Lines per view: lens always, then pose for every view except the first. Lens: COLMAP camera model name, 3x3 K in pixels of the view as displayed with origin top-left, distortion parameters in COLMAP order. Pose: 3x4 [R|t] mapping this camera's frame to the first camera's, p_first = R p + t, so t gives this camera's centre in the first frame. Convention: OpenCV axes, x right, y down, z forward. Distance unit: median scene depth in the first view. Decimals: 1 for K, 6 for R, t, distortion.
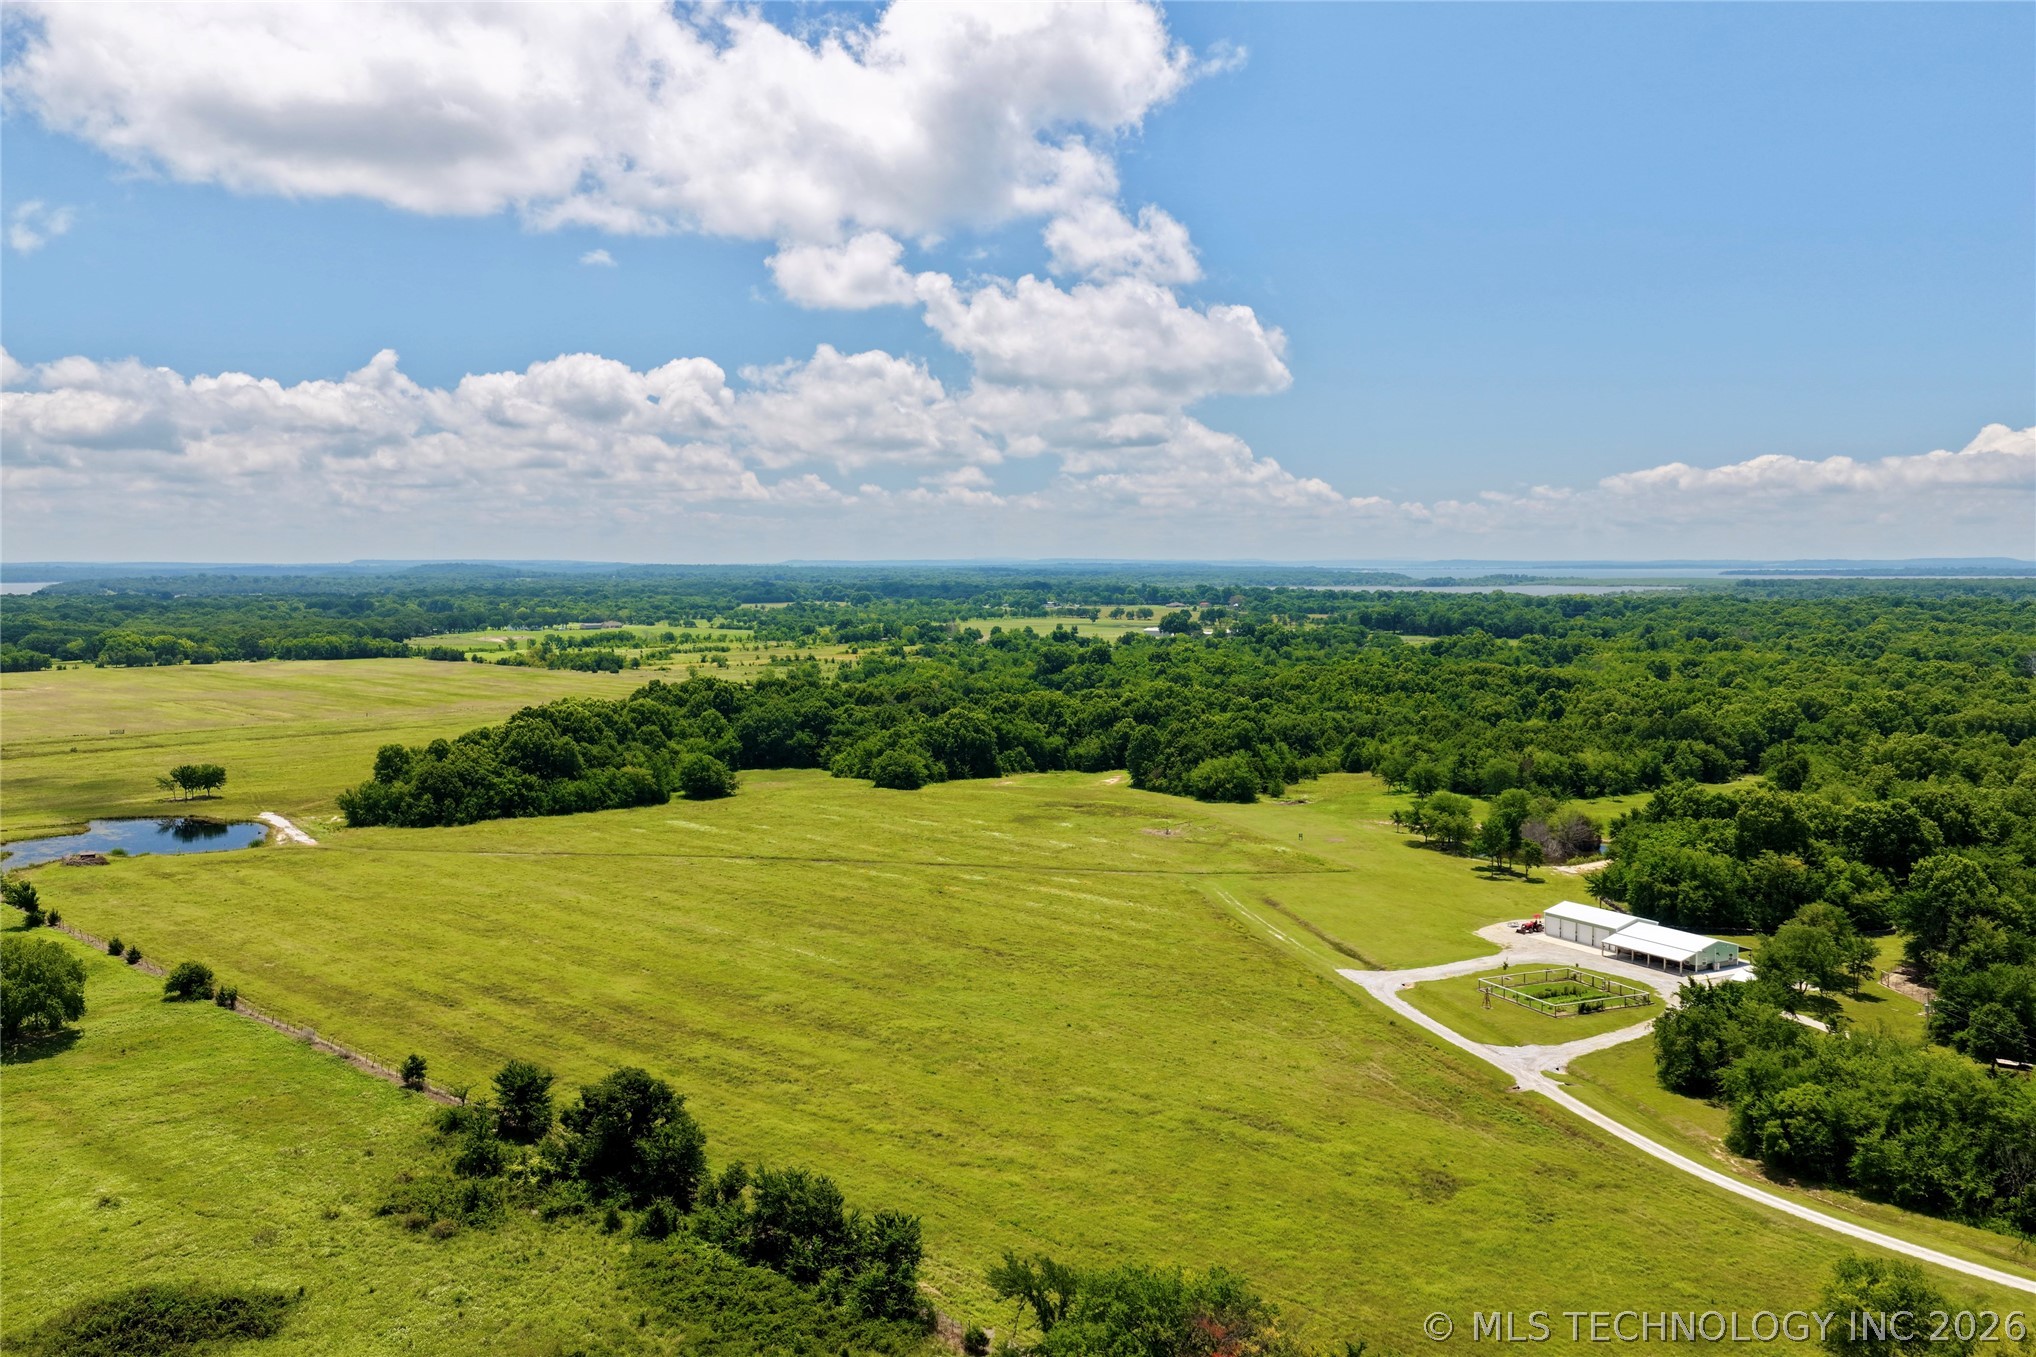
lens RADIAL K [[1693.4, 0, 1023.1], [0, 1693.4, 675.2], [0, 0, 1]] dist [-0.010684, 0.023853]
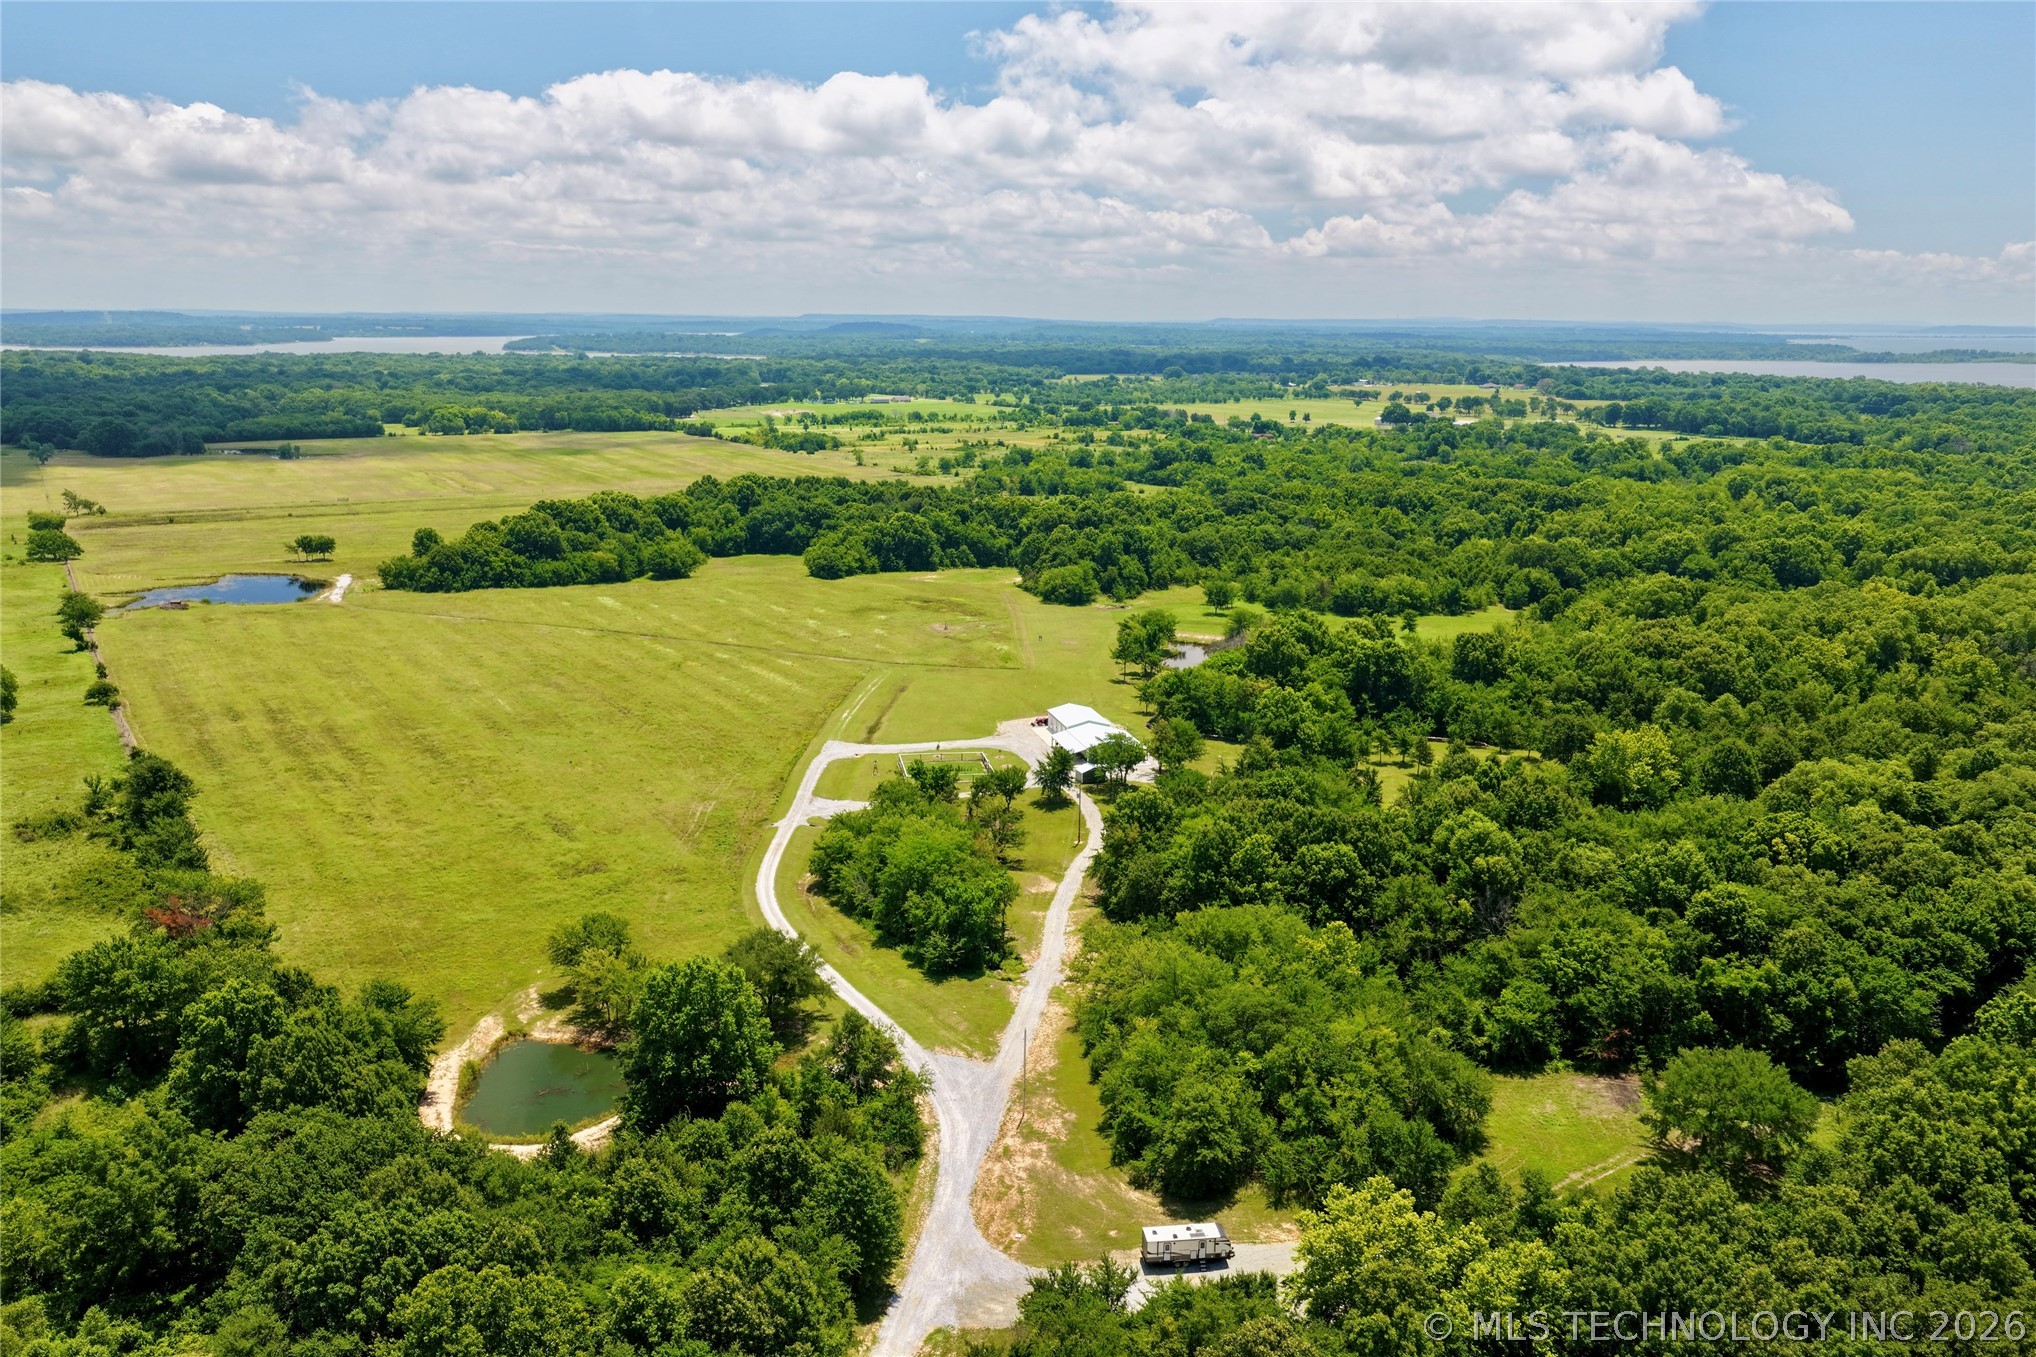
lens RADIAL K [[1678.5, 0, 1020.6], [0, 1678.5, 676.0], [0, 0, 1]] dist [-0.005312, 0.014768]
pose [[0.967123, 0.063945, -0.246137, 0.347189], [-0.028264, 0.988902, 0.145856, -0.041845], [0.252732, -0.134104, 0.958198, -0.133404]]
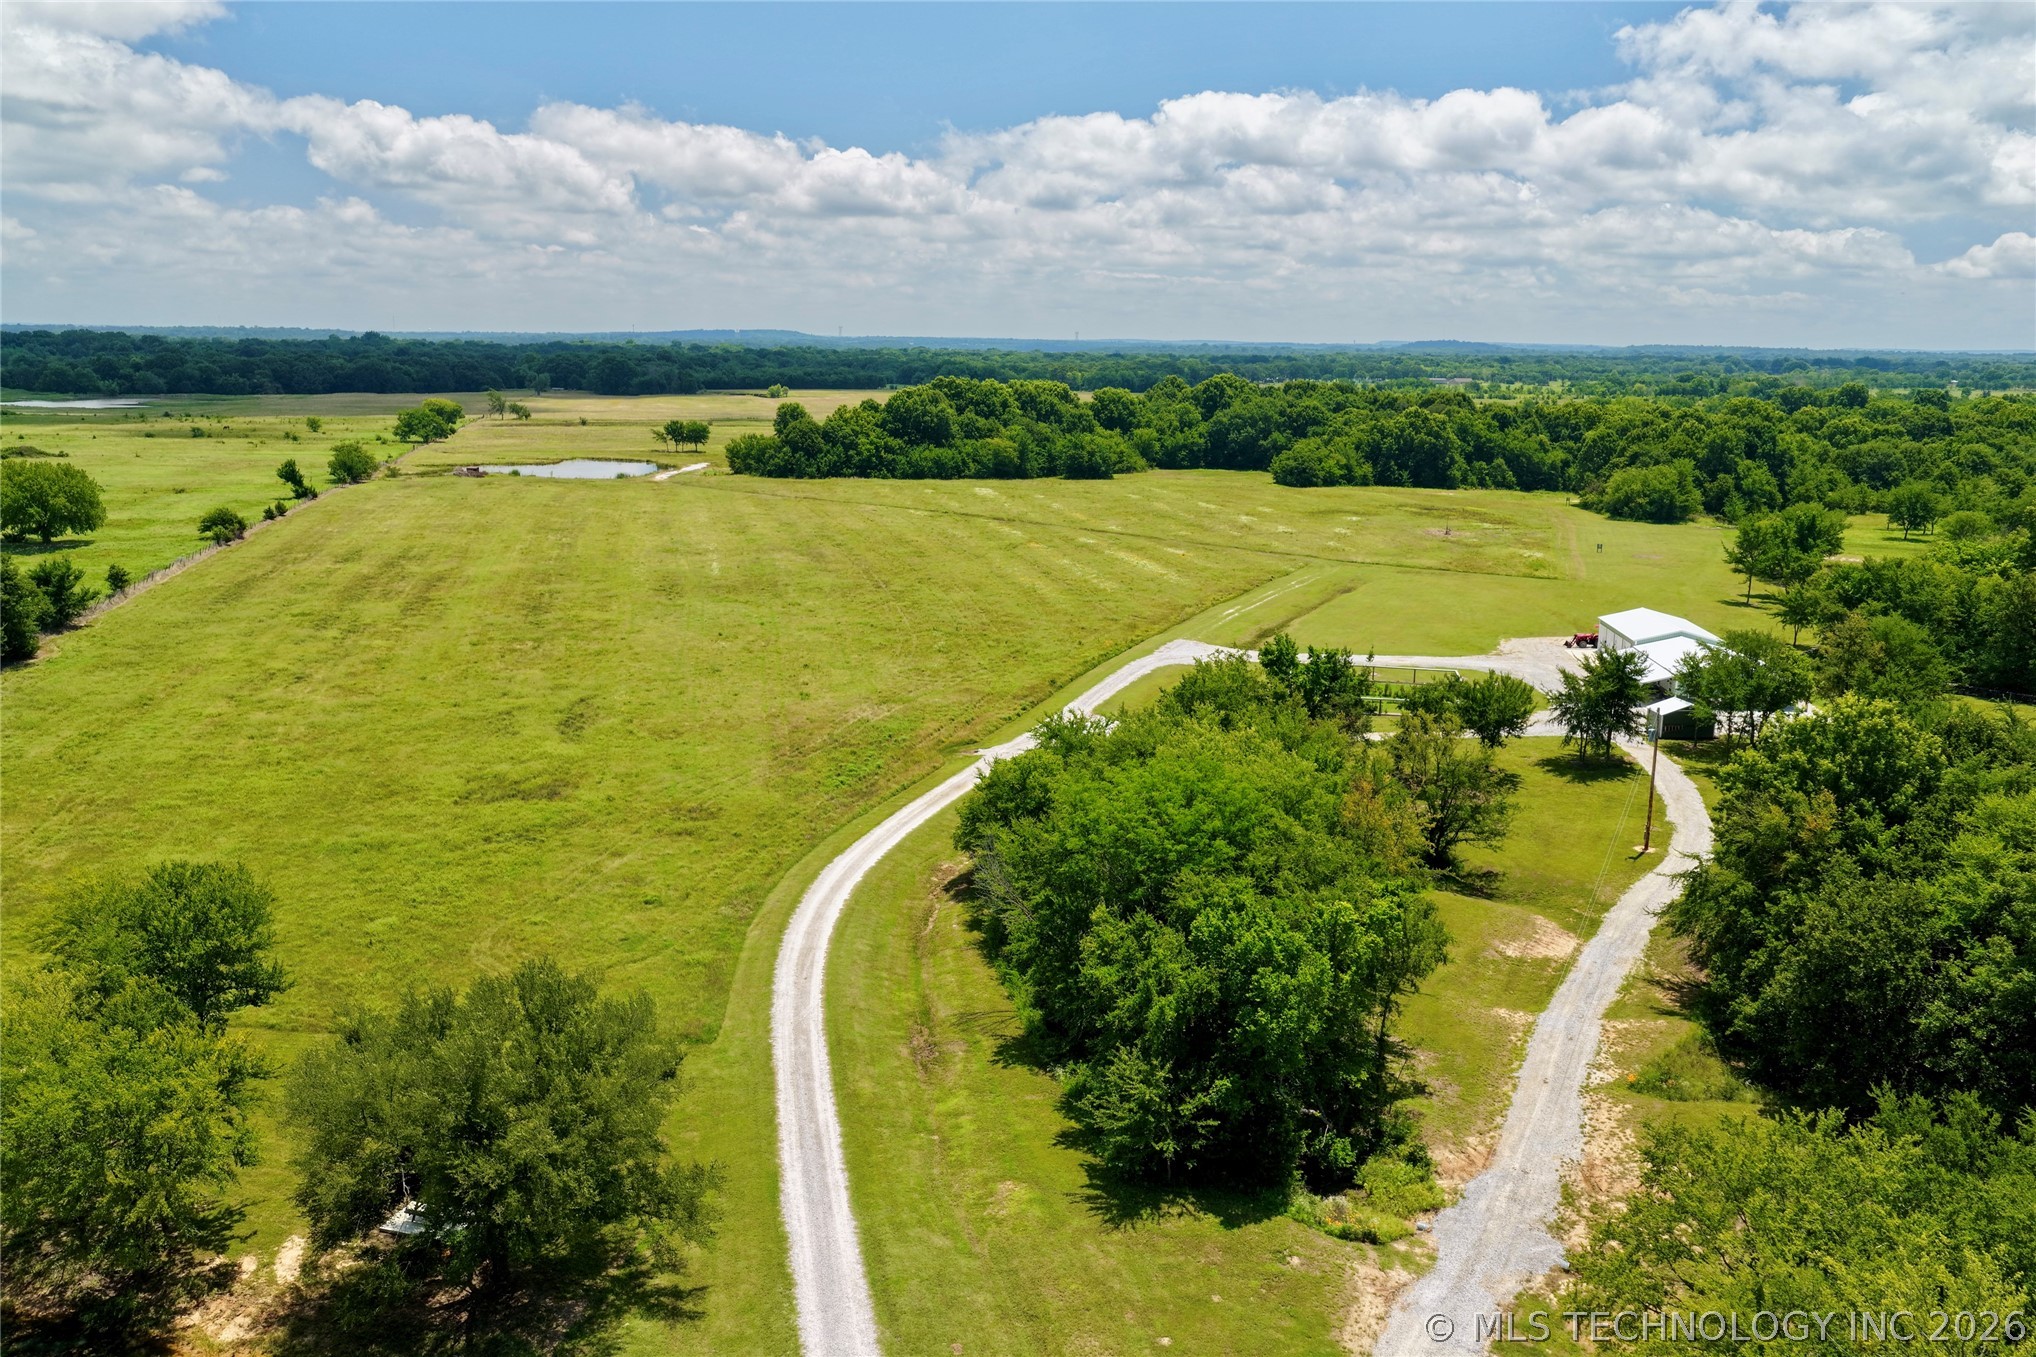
lens RADIAL K [[1678.5, 0, 1020.6], [0, 1678.5, 676.0], [0, 0, 1]] dist [-0.005312, 0.014768]
pose [[0.830365, 0.121493, -0.543813, 0.281020], [-0.051663, 0.988523, 0.141960, 0.045046], [0.554819, -0.089784, 0.827112, 0.173041]]
